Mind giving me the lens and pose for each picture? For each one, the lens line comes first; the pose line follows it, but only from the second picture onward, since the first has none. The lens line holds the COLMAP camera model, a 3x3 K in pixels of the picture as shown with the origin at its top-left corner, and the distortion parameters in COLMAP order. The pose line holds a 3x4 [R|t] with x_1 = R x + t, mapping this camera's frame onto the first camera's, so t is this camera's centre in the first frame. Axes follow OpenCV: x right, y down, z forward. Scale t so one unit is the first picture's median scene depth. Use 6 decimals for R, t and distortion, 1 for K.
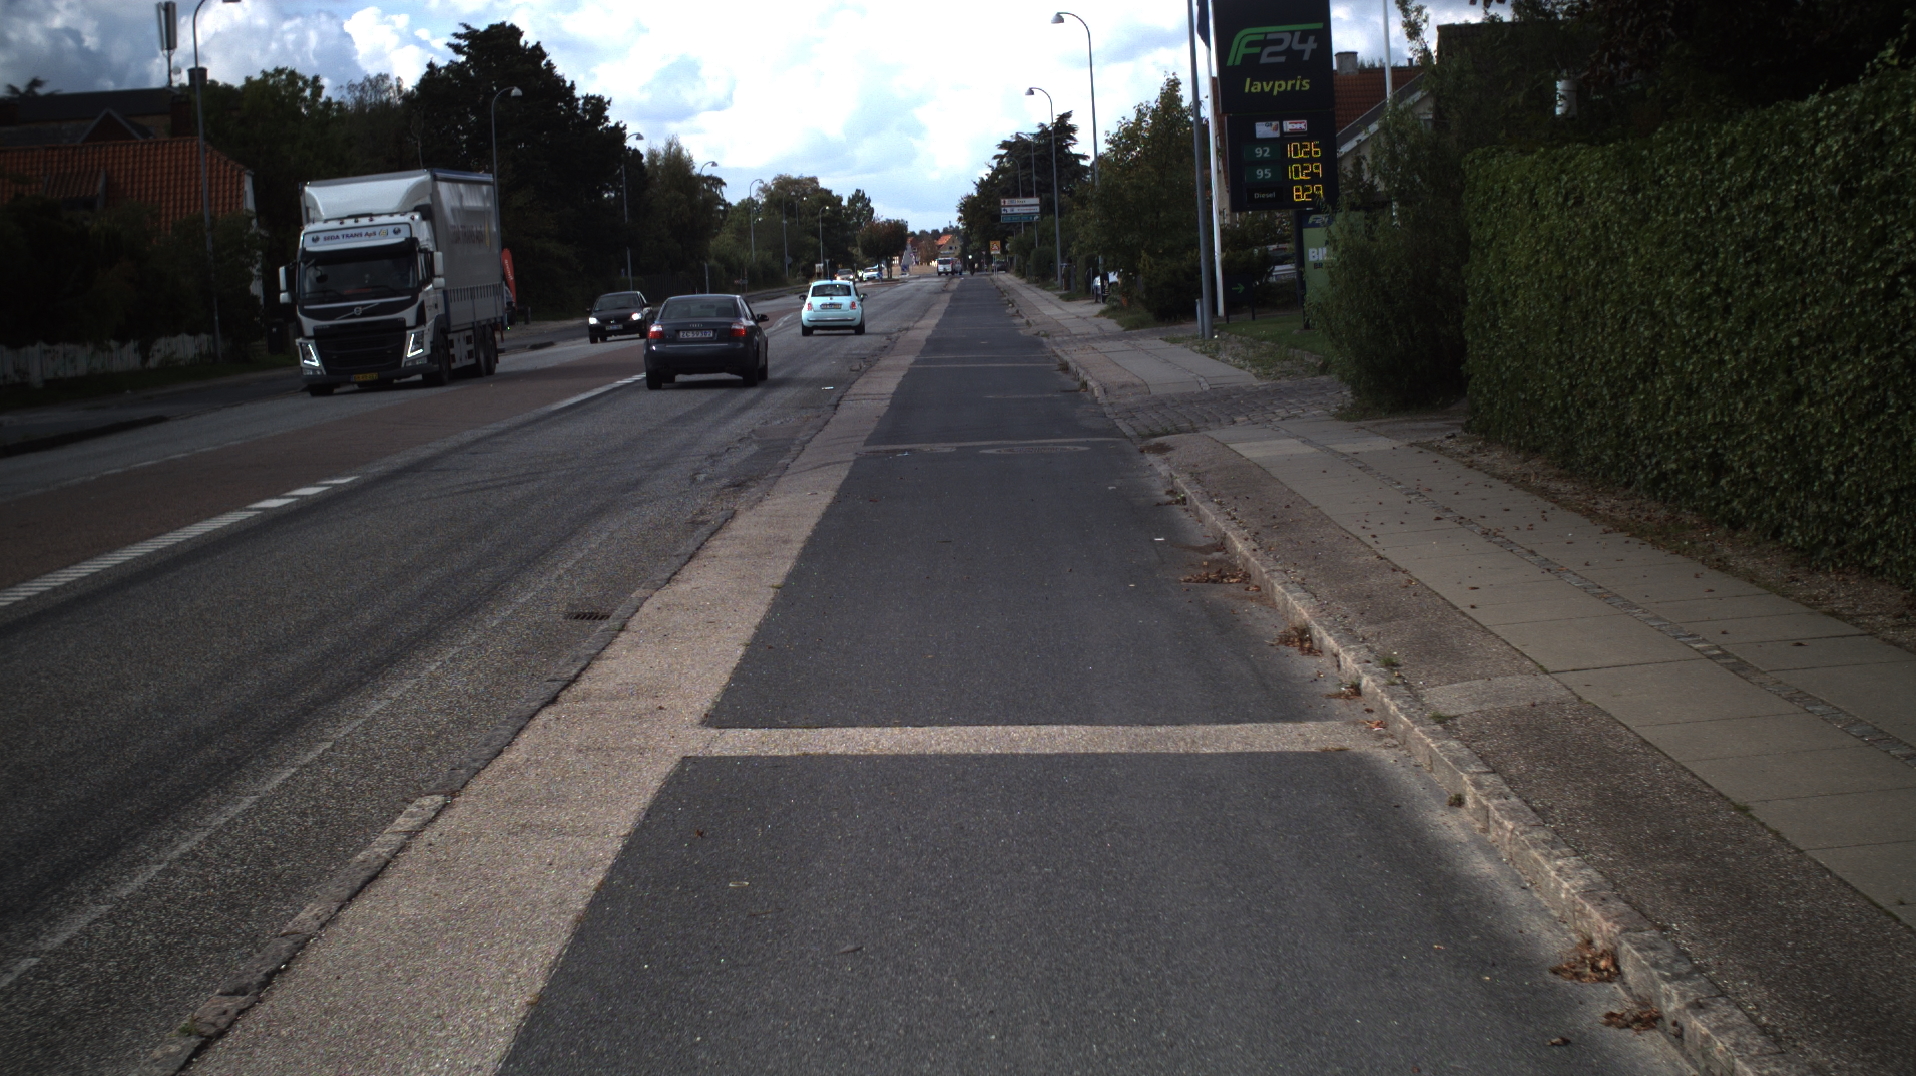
lens RADIAL K [[3458.4, 0, 958.0], [0, 3458.4, 538.0], [0, 0, 1]] dist [-0.265876, 0.023947]
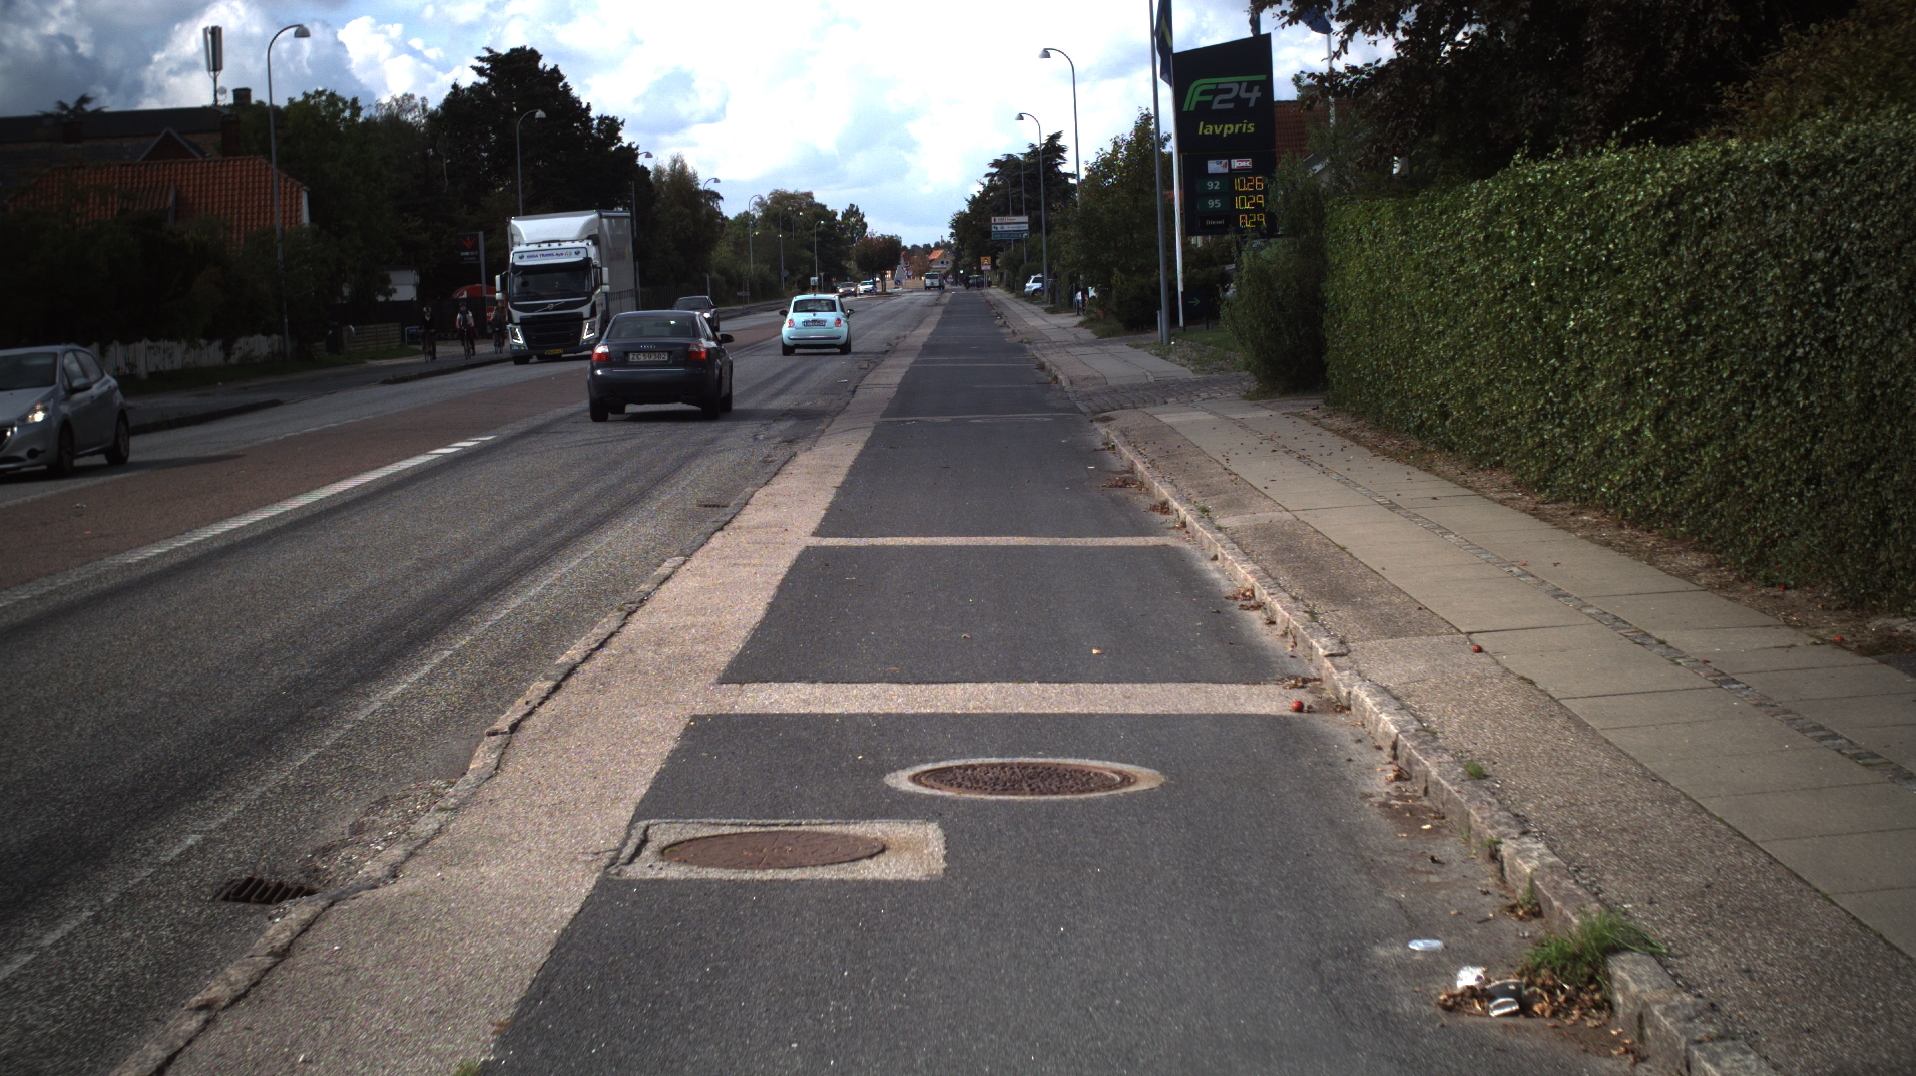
lens RADIAL K [[3458.4, 0, 958.0], [0, 3458.4, 538.0], [0, 0, 1]] dist [-0.265876, 0.023947]
pose [[0.999954, 0.009004, 0.003235, -0.000642], [-0.008990, 0.999951, -0.004212, 0.008746], [-0.003273, 0.004183, 0.999986, -0.110513]]
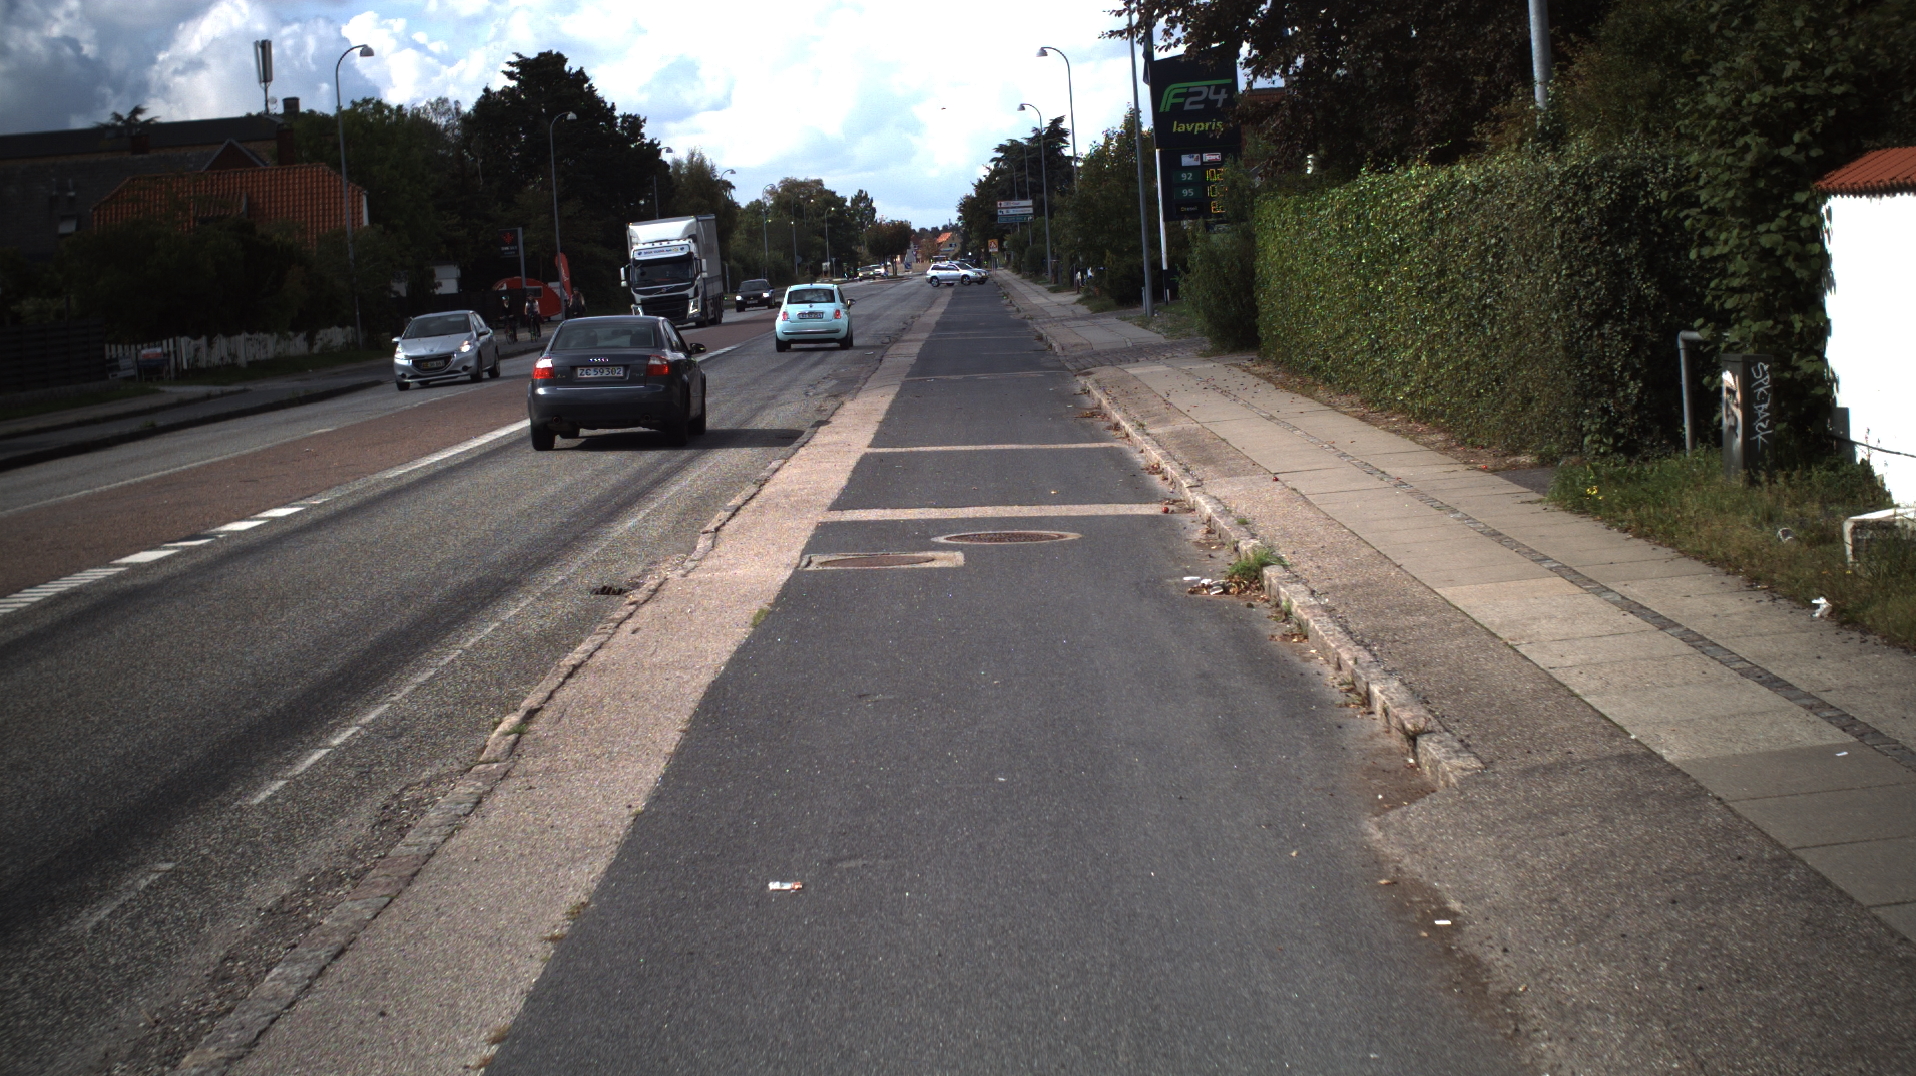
lens RADIAL K [[3458.4, 0, 958.0], [0, 3458.4, 538.0], [0, 0, 1]] dist [-0.265876, 0.023947]
pose [[0.999921, -0.012499, -0.000957, -0.000792], [0.012500, 0.999921, 0.000982, 0.016918], [0.000945, -0.000994, 0.999999, -0.221155]]
